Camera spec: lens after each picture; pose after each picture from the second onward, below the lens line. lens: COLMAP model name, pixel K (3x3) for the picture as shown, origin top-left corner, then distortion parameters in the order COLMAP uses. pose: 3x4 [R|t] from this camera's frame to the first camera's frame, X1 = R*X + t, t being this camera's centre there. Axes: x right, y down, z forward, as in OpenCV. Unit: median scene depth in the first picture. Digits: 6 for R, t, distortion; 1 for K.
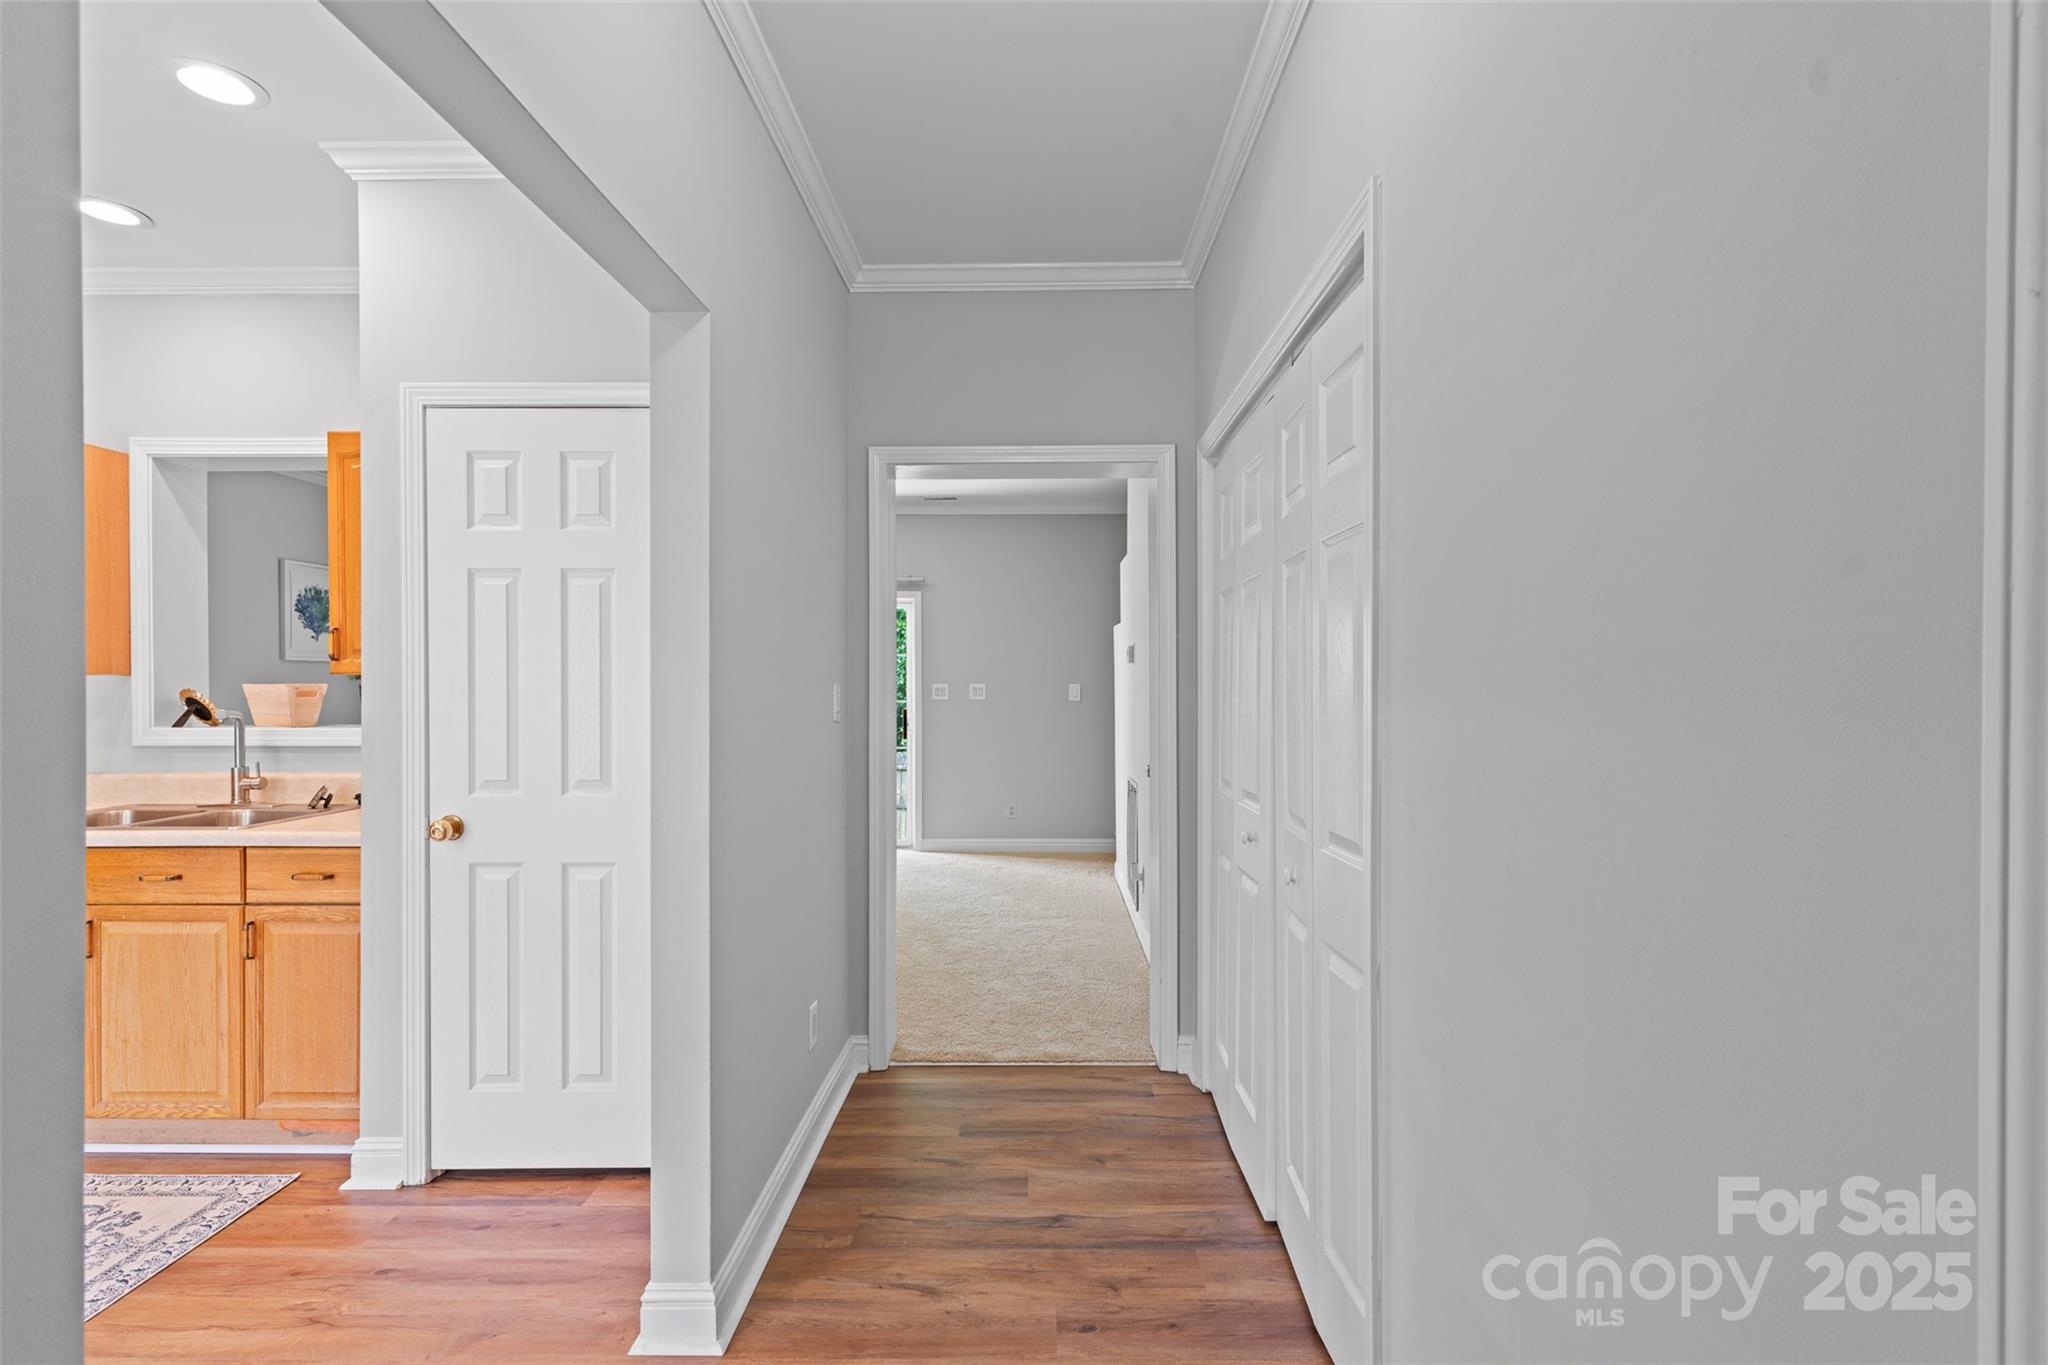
lens RADIAL K [[942.2, 0, 1063.4], [0, 942.2, 693.1], [0, 0, 1]] dist [-0.004522, -0.000780]
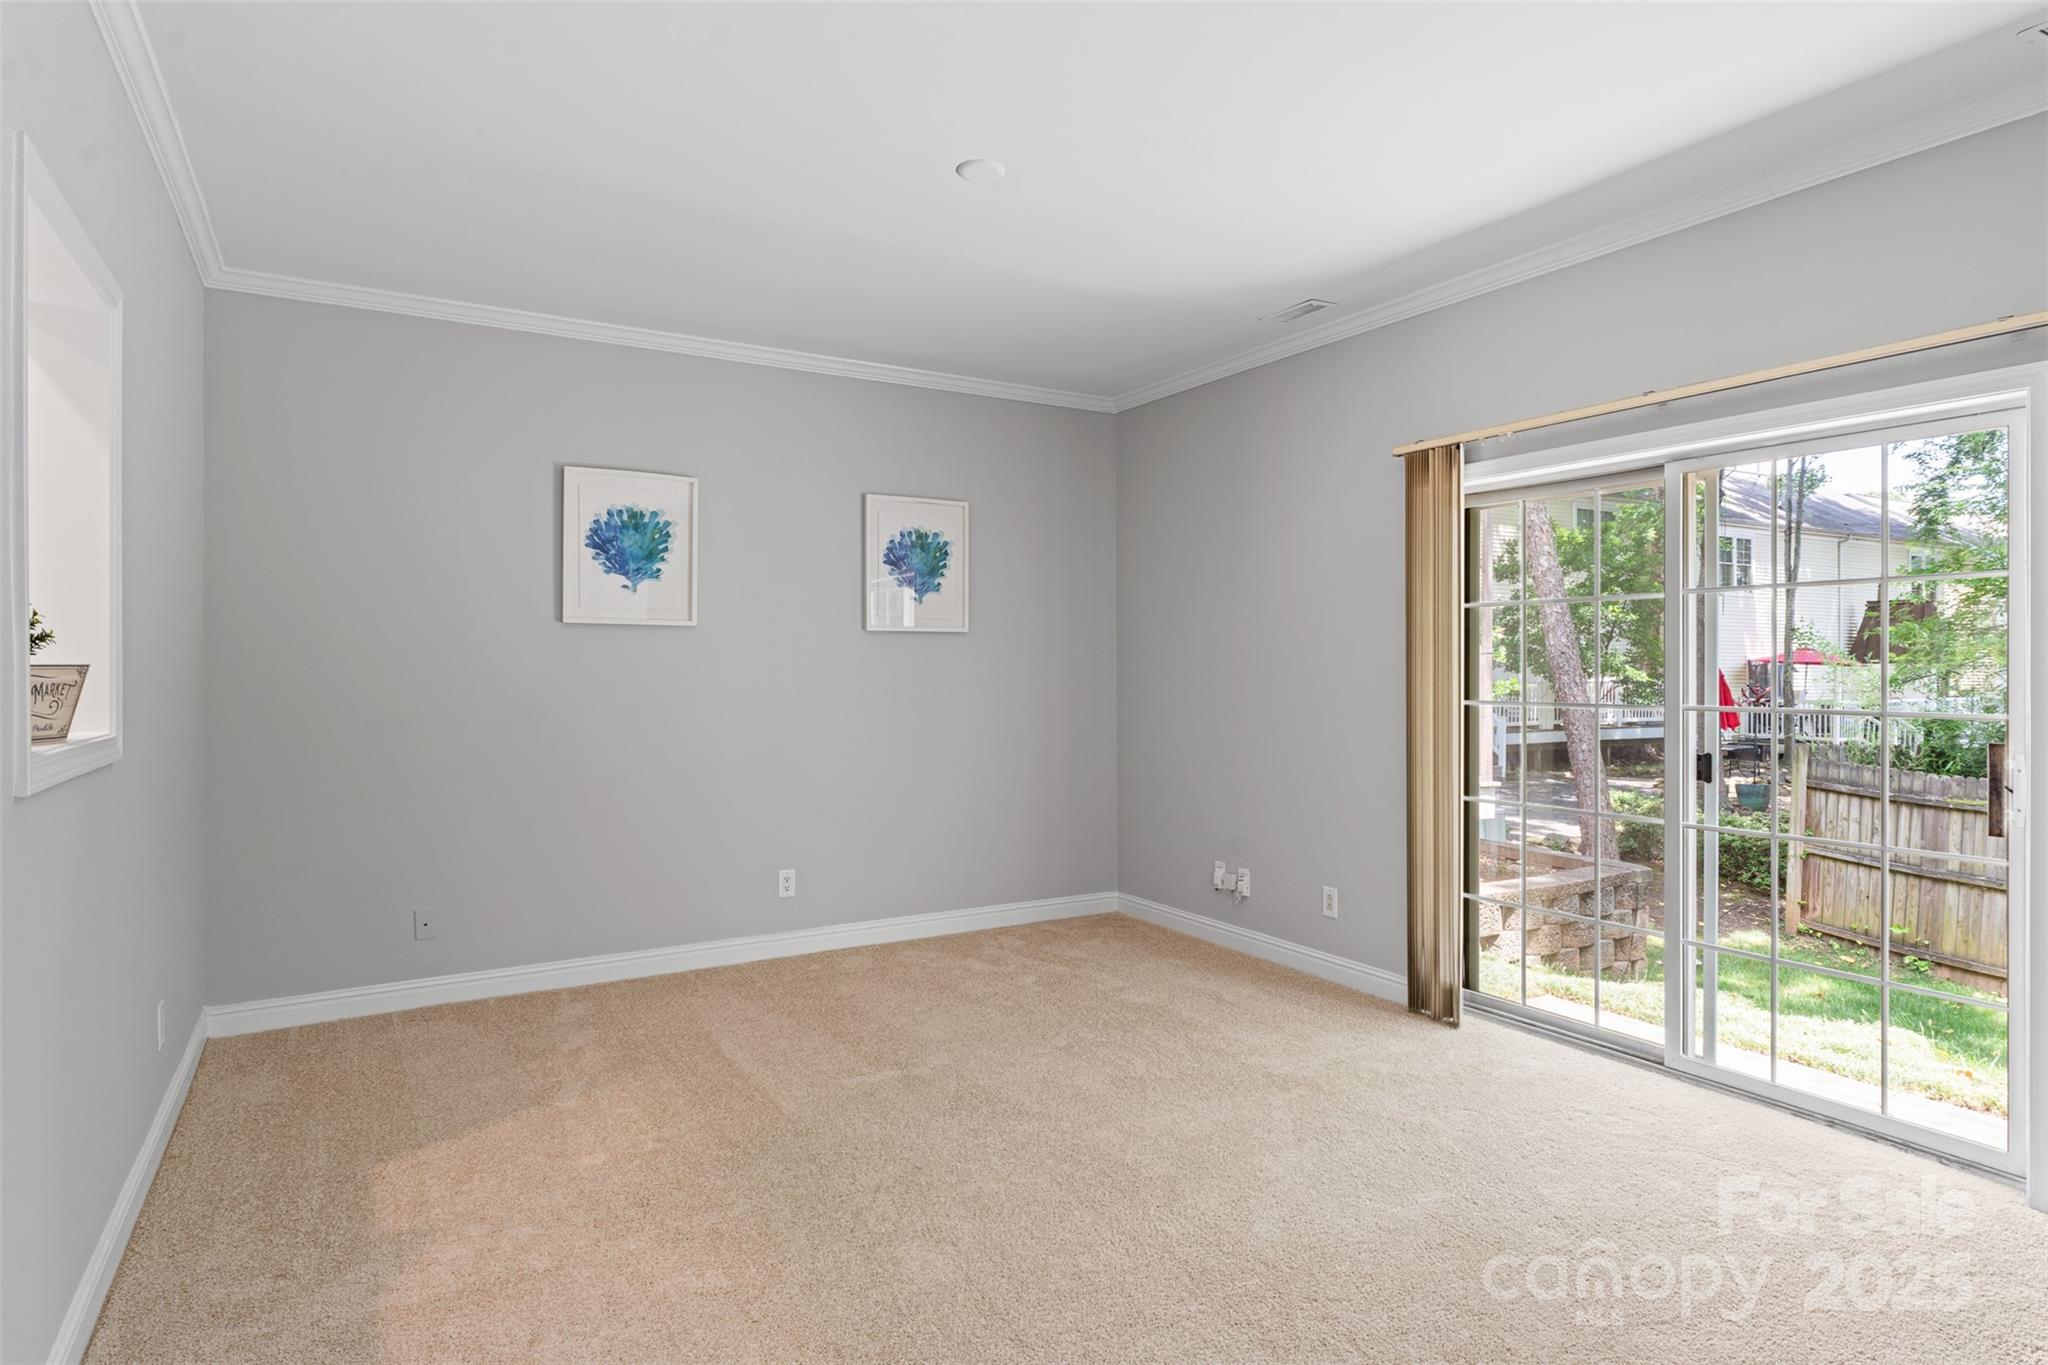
lens RADIAL K [[1137.4, 0, 1024.0], [0, 1137.4, 682.5], [0, 0, 1]] dist [-0.001687, 0.000030]
pose [[0.509249, 0.012611, -0.860527, 0.000024], [-0.010205, 0.999911, 0.008614, -0.008401], [0.860559, 0.004395, 0.509332, 1.586802]]
